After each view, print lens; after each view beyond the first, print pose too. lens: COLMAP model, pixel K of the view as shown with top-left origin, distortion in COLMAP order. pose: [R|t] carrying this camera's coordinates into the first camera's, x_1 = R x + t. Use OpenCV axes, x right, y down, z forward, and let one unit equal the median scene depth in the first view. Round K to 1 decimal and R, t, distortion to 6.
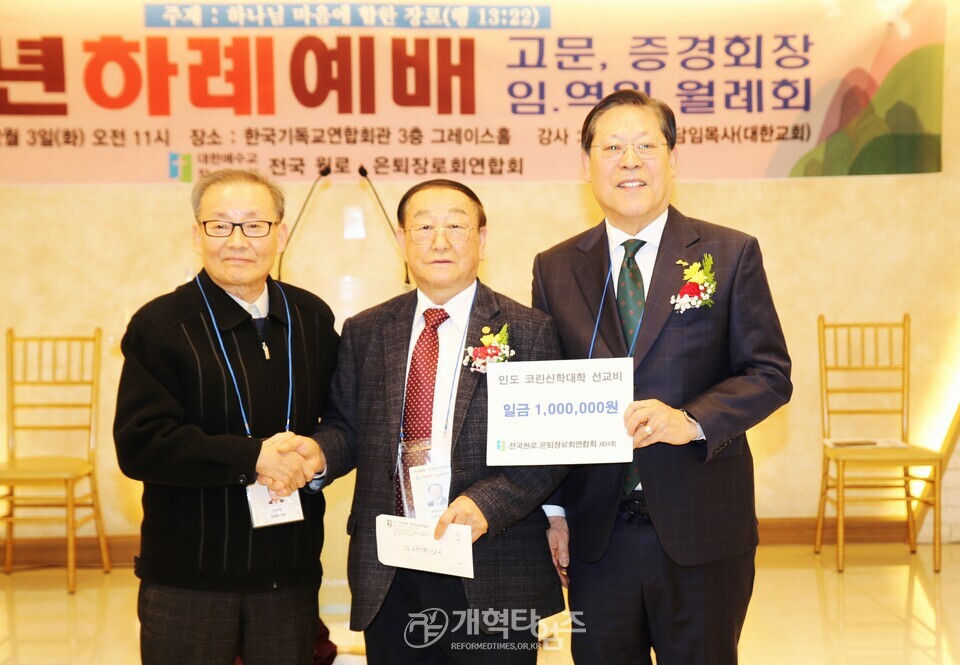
lens RADIAL K [[1762.4, 0, 519.8], [0, 1762.4, 354.1], [0, 0, 1]] dist [0.126168, 0.000000]
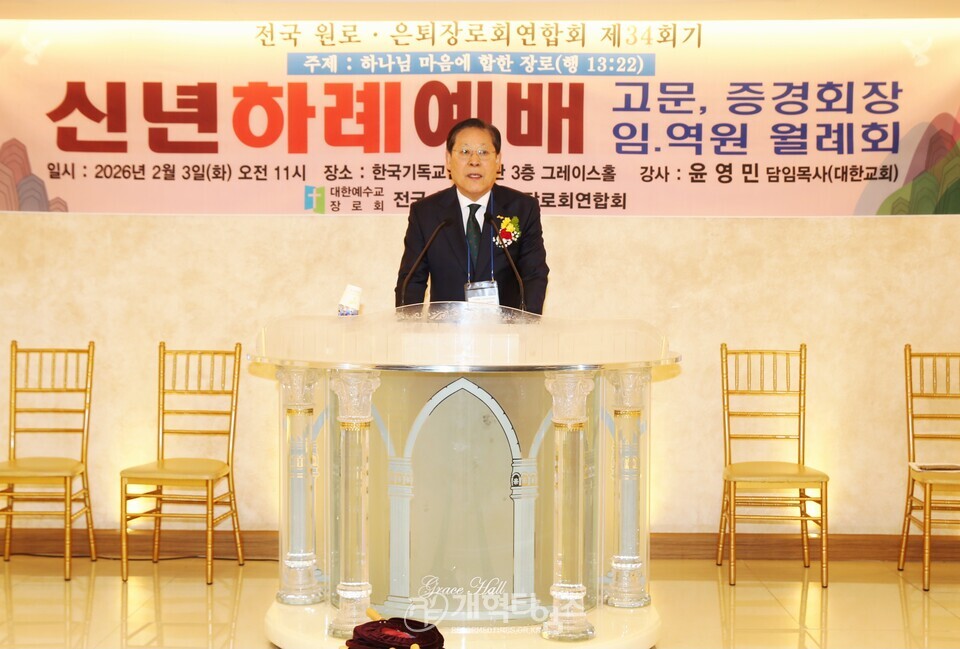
lens RADIAL K [[1465.0, 0, 457.4], [0, 1465.0, 327.8], [0, 0, 1]] dist [0.022218, 0.000000]
pose [[0.994665, 0.019124, -0.101373, -0.008552], [-0.021664, 0.999477, -0.024013, -0.005157], [0.100861, 0.026081, 0.994559, 0.100252]]
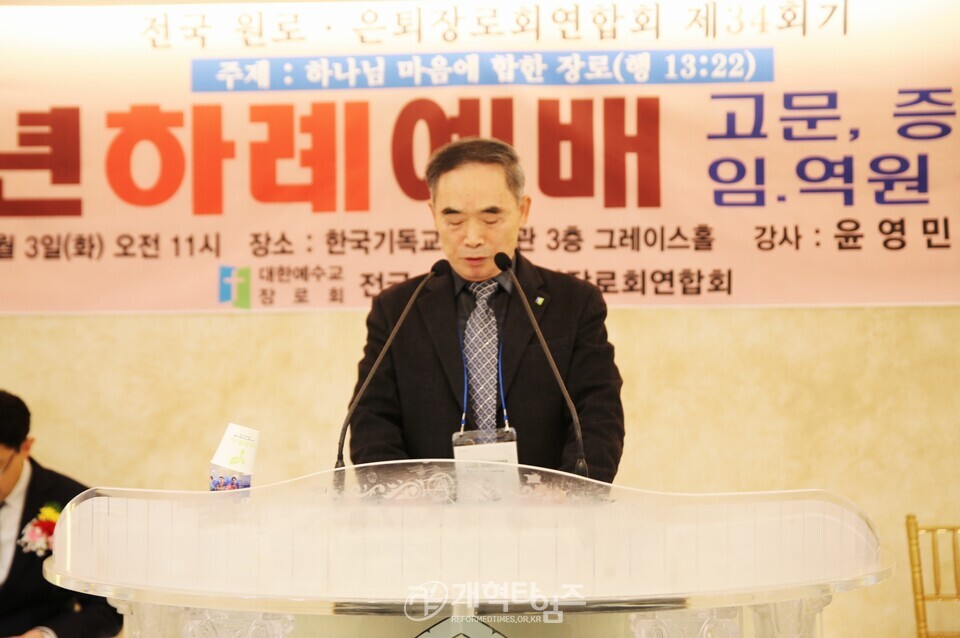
lens RADIAL K [[1179.3, 0, 470.6], [0, 1179.3, 347.9], [0, 0, 1]] dist [0.050972, 0.000000]
pose [[0.989467, -0.001633, -0.144747, -0.031939], [-0.012814, 0.995023, -0.098818, -0.036365], [0.144188, 0.099632, 0.984522, 0.552875]]
